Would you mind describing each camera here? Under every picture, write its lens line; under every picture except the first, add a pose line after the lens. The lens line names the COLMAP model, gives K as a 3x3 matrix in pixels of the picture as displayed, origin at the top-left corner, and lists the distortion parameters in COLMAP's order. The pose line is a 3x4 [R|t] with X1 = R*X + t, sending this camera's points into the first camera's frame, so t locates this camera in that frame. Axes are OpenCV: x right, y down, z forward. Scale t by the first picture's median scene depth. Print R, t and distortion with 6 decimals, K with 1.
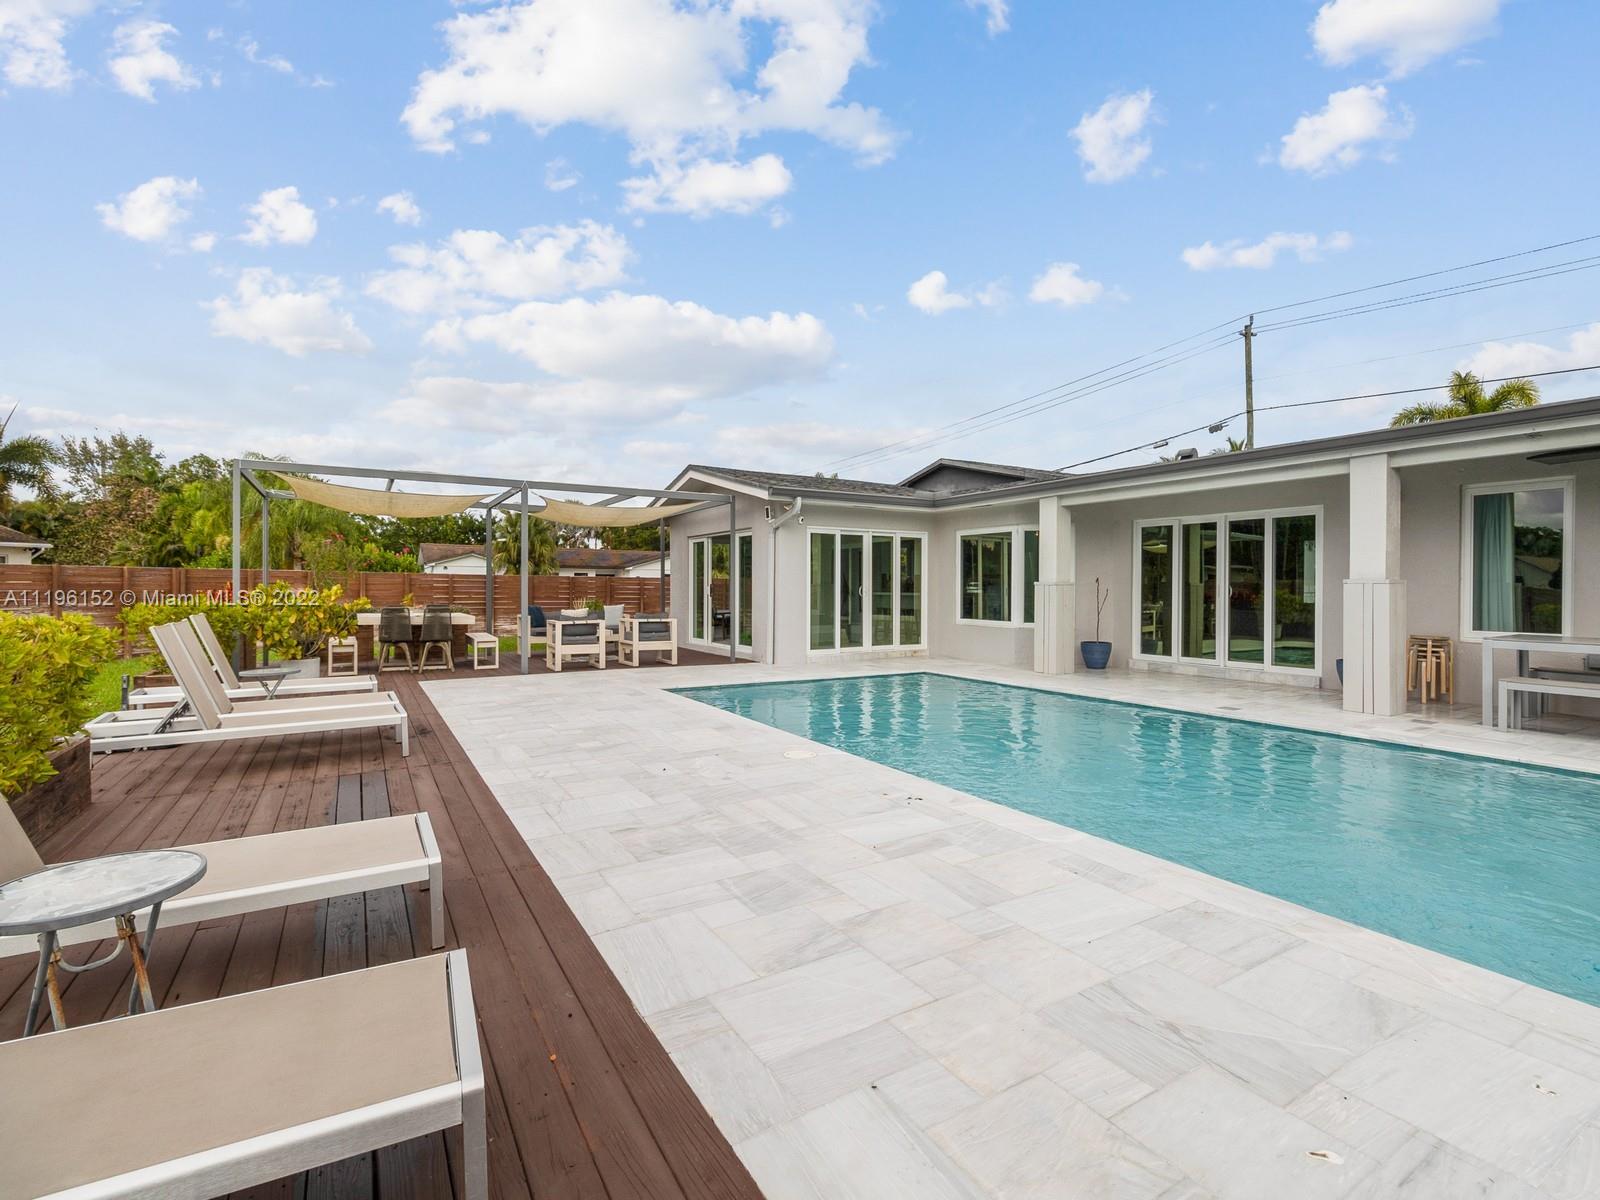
lens RADIAL K [[741.2, 0, 799.1], [0, 741.2, 597.2], [0, 0, 1]] dist [0.006309, 0.000456]
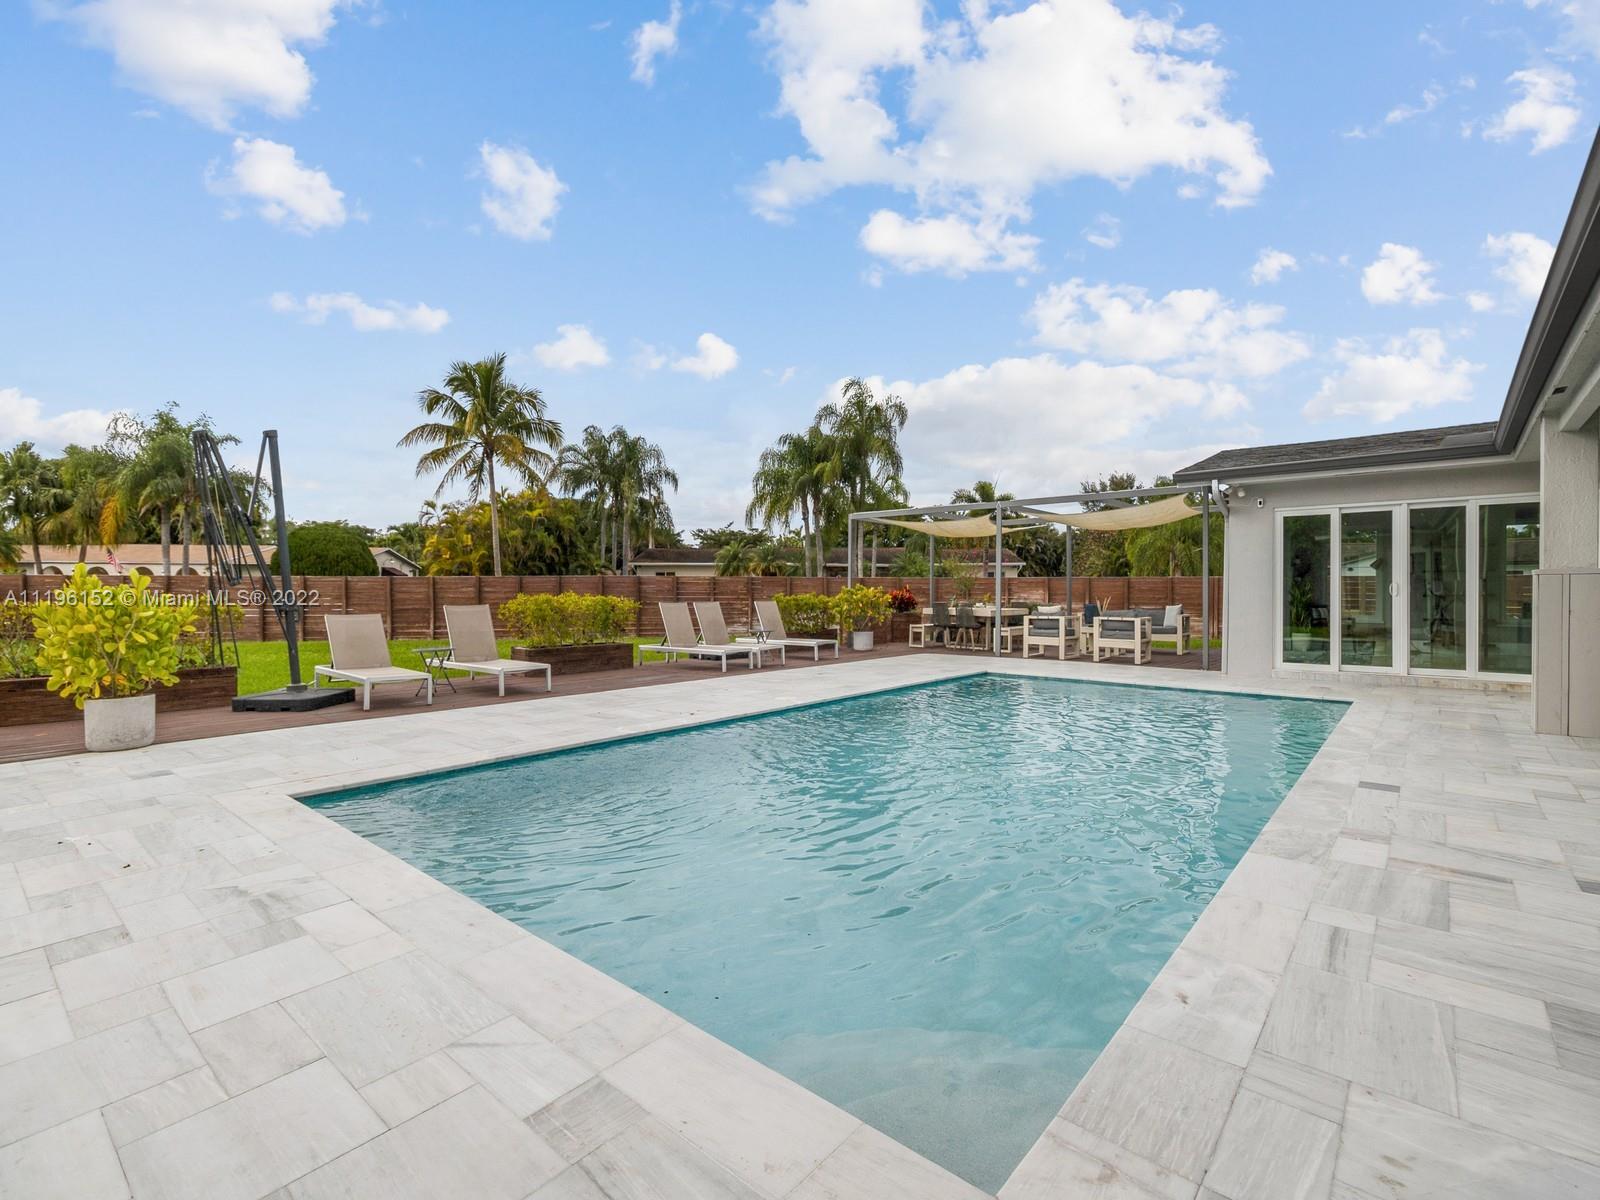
lens RADIAL K [[751.4, 0, 800.4], [0, 751.4, 590.3], [0, 0, 1]] dist [0.012570, 0.000126]
pose [[0.320998, -0.006075, -0.947060, 0.612499], [-0.010158, 0.999900, -0.009857, 0.006393], [0.947025, 0.012784, 0.320904, 0.242474]]
